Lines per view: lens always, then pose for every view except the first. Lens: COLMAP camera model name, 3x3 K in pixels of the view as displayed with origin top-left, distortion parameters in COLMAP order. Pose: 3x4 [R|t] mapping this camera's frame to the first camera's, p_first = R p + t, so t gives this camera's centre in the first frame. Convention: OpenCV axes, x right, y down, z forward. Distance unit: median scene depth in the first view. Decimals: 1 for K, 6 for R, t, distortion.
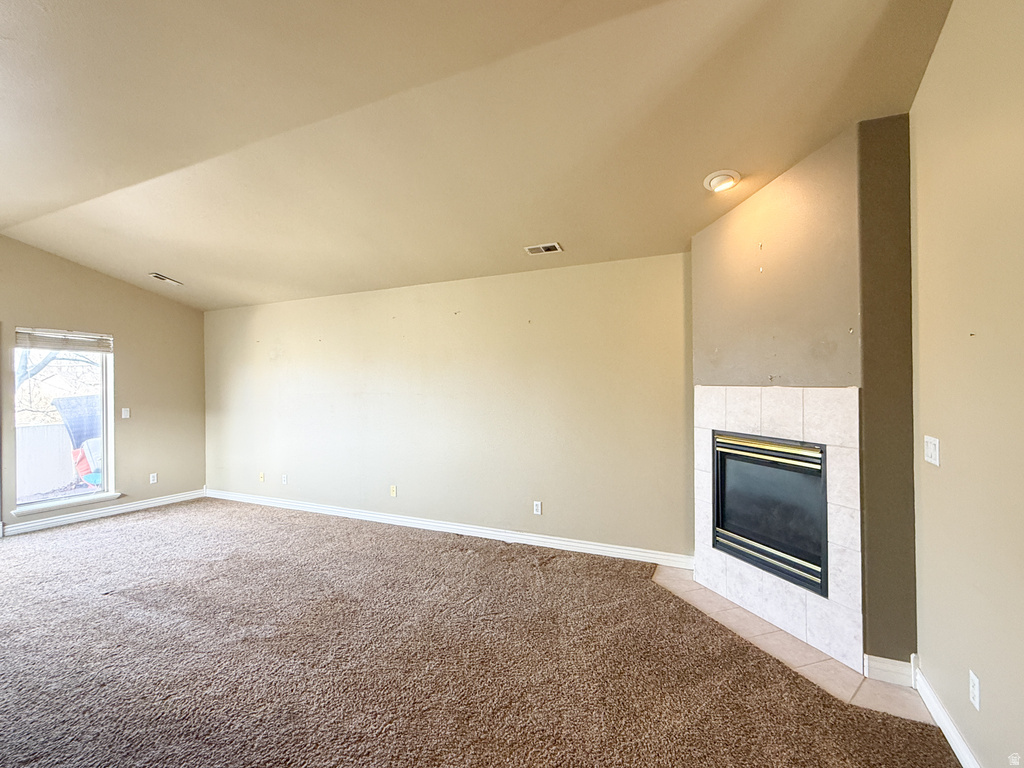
lens RADIAL K [[470.4, 0, 510.7], [0, 470.4, 381.5], [0, 0, 1]] dist [-0.000216, 0.000273]
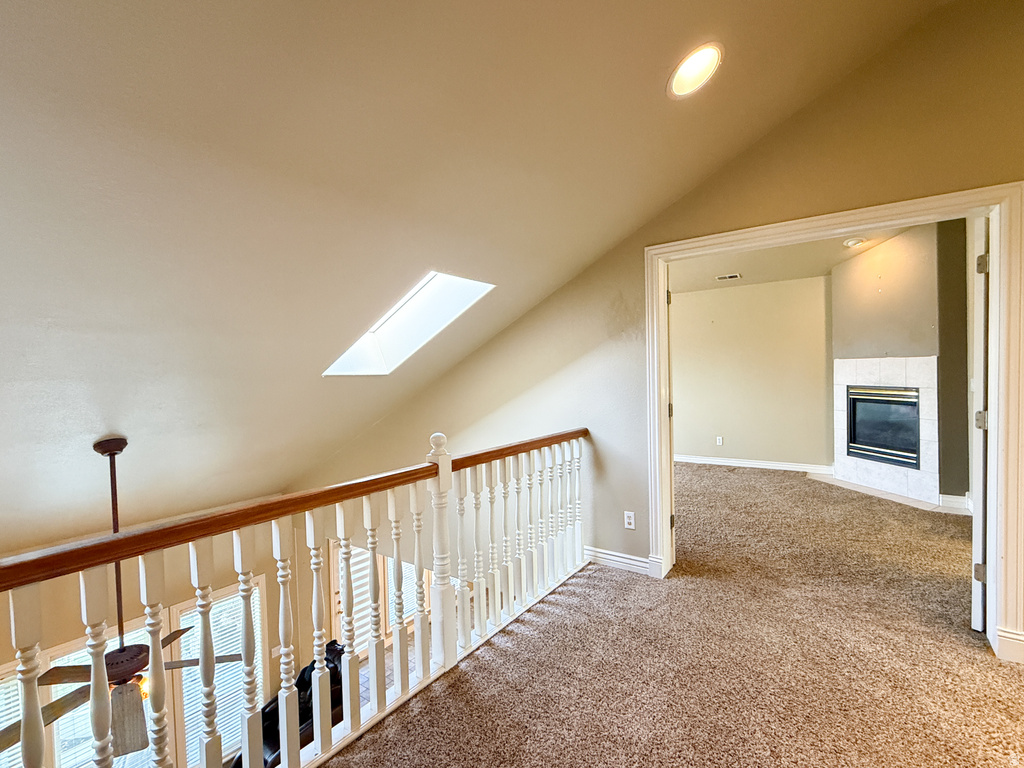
lens RADIAL K [[470.4, 0, 513.2], [0, 470.4, 387.5], [0, 0, 1]] dist [-0.000216, 0.000273]
pose [[0.985176, -0.019250, -0.170462, -0.451459], [0.025557, 0.999065, 0.034884, 0.023161], [0.169631, -0.038724, 0.984747, -0.840030]]
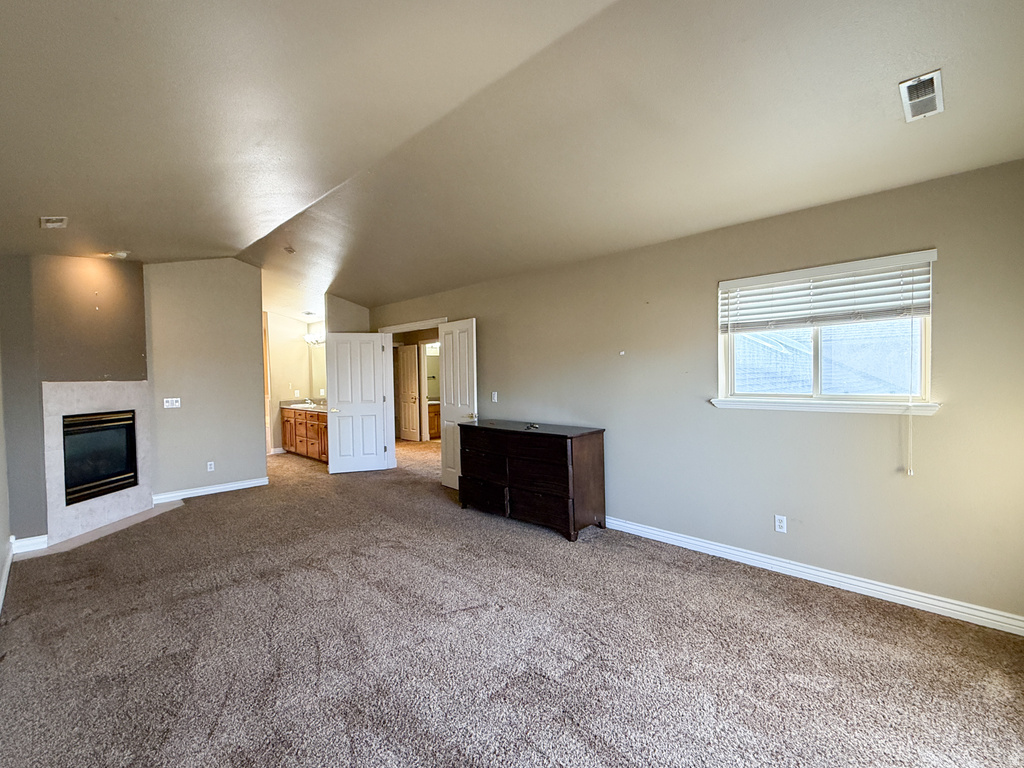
lens RADIAL K [[470.4, 0, 516.1], [0, 470.4, 384.9], [0, 0, 1]] dist [-0.000216, 0.000273]
pose [[-0.943846, 0.010201, 0.330229, -1.175724], [0.016887, 0.999706, 0.017384, 0.018413], [-0.329955, 0.021984, -0.943741, 1.822859]]
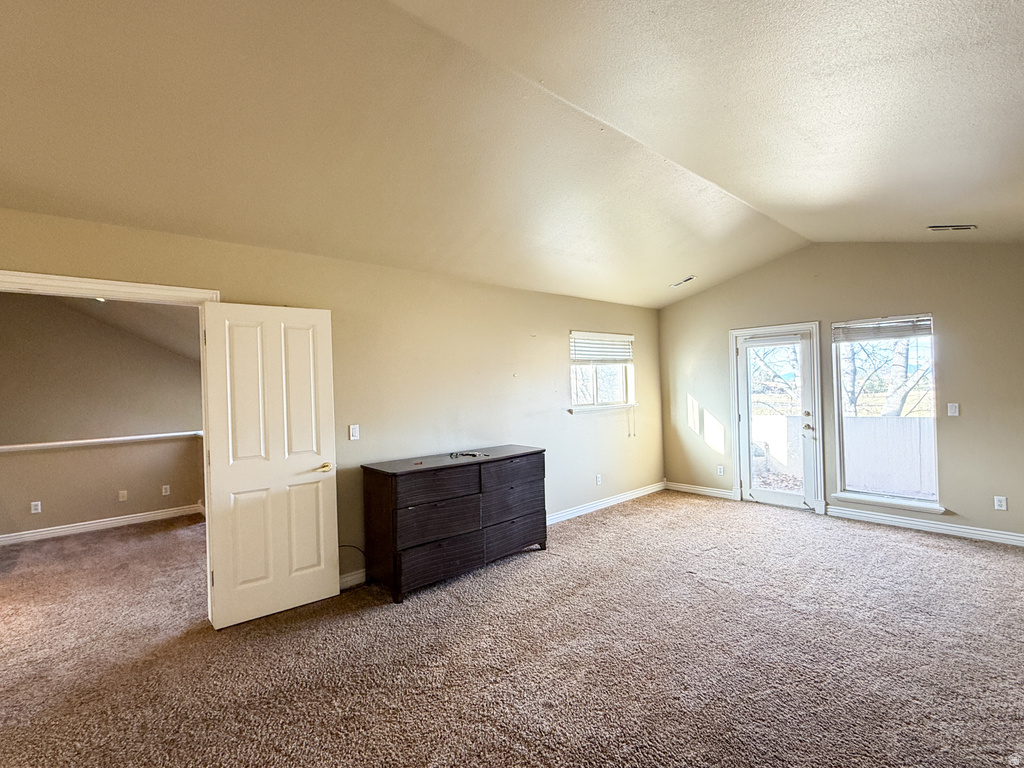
lens RADIAL K [[470.4, 0, 513.6], [0, 470.4, 387.0], [0, 0, 1]] dist [-0.000216, 0.000273]
pose [[-0.385797, 0.009939, -0.922530, 0.319526], [0.044256, 0.998990, -0.007745, 0.006432], [0.921522, -0.043815, -0.385847, 1.072297]]
